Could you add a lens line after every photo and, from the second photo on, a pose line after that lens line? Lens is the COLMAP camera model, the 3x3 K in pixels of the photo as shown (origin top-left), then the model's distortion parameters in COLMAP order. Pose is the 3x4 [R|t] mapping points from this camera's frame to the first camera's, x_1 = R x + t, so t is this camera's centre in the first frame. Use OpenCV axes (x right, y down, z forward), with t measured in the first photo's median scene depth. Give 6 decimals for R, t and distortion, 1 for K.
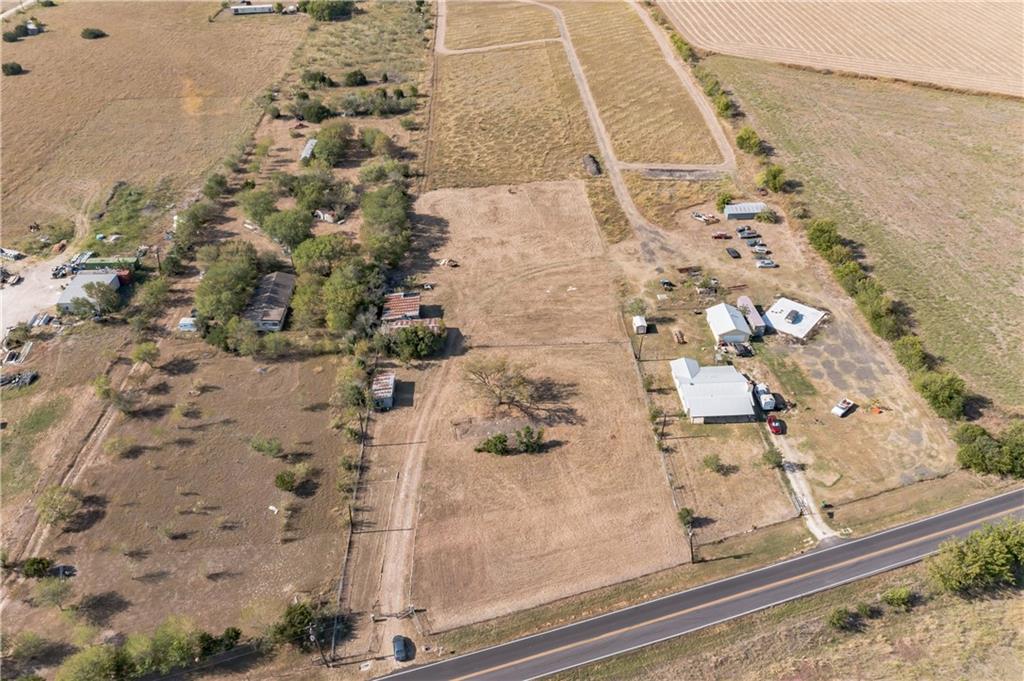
lens RADIAL K [[827.2, 0, 512.0], [0, 827.2, 340.5], [0, 0, 1]] dist [-0.014991, 0.007243]
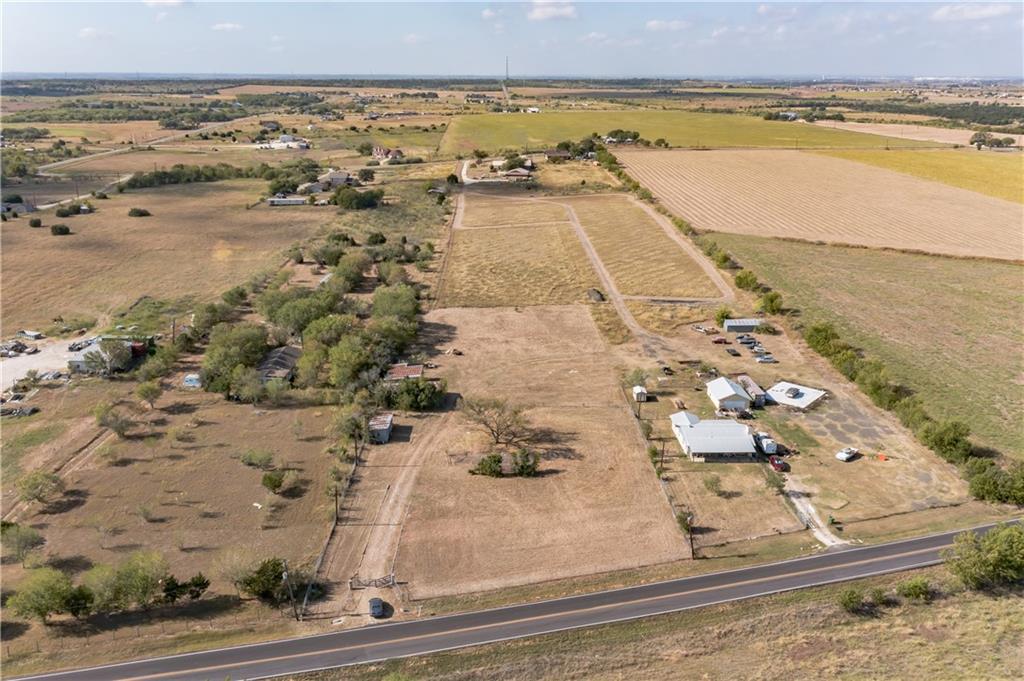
lens RADIAL K [[843.5, 0, 512.0], [0, 843.5, 340.5], [0, 0, 1]] dist [-0.012928, 0.003926]
pose [[0.999549, 0.022195, -0.020219, 0.019040], [-0.027359, 0.950696, -0.308915, 0.246973], [0.012365, 0.309329, 0.950875, 0.005173]]
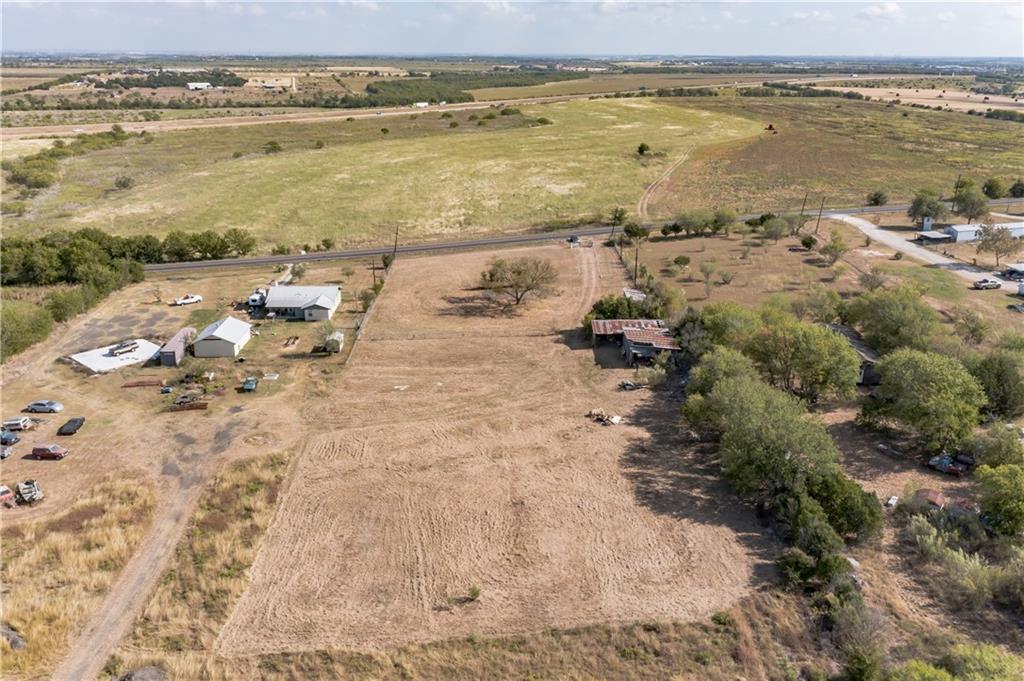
lens RADIAL K [[843.5, 0, 512.0], [0, 843.5, 340.5], [0, 0, 1]] dist [-0.012928, 0.003926]
pose [[-0.999510, -0.010913, 0.029320, -0.033564], [0.017680, 0.576158, 0.817147, -0.677553], [-0.025811, 0.817266, -0.575683, 1.488909]]
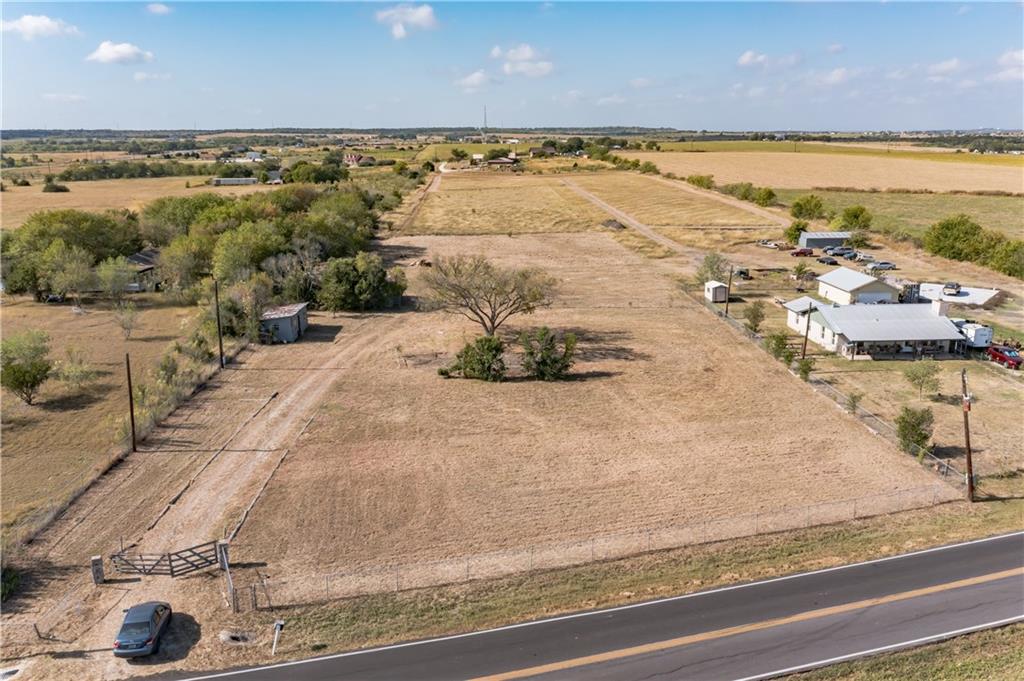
lens RADIAL K [[818.5, 0, 512.5], [0, 818.5, 355.9], [0, 0, 1]] dist [-0.018906, 0.000100]
pose [[0.999993, 0.003182, 0.002069, -0.001663], [-0.002252, 0.936253, -0.351320, 0.251936], [-0.003054, 0.351313, 0.936253, 0.450989]]
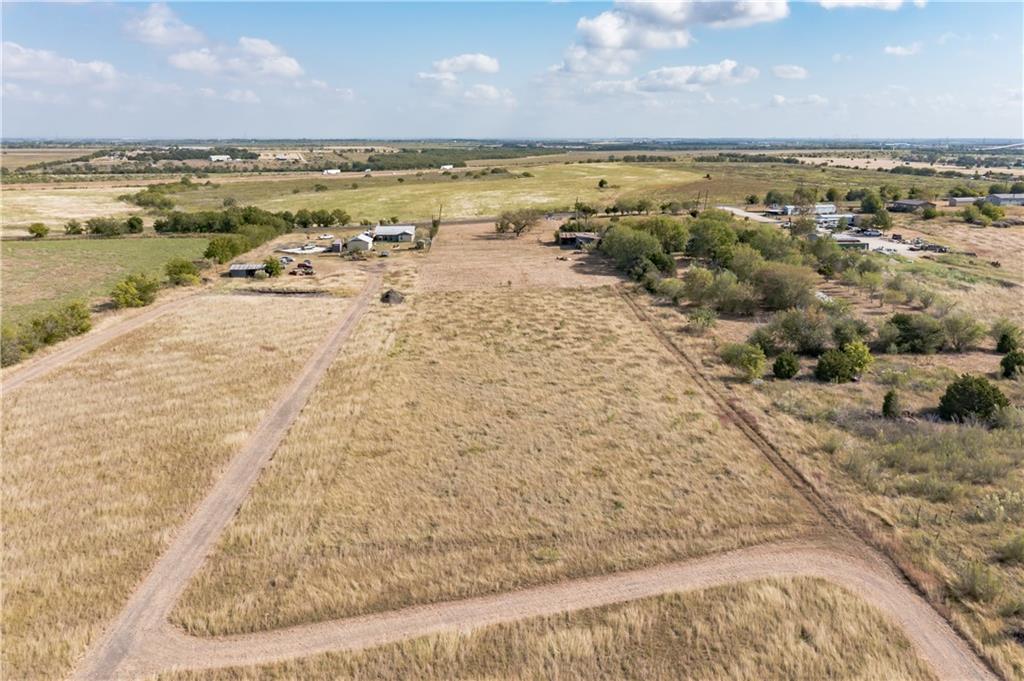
lens RADIAL K [[832.8, 0, 512.0], [0, 832.8, 340.5], [0, 0, 1]] dist [-0.012582, -0.004920]
pose [[-0.999947, 0.001941, 0.010092, -0.017006], [0.008956, 0.646338, 0.762999, -1.037140], [-0.005042, 0.763049, -0.646321, 2.116745]]
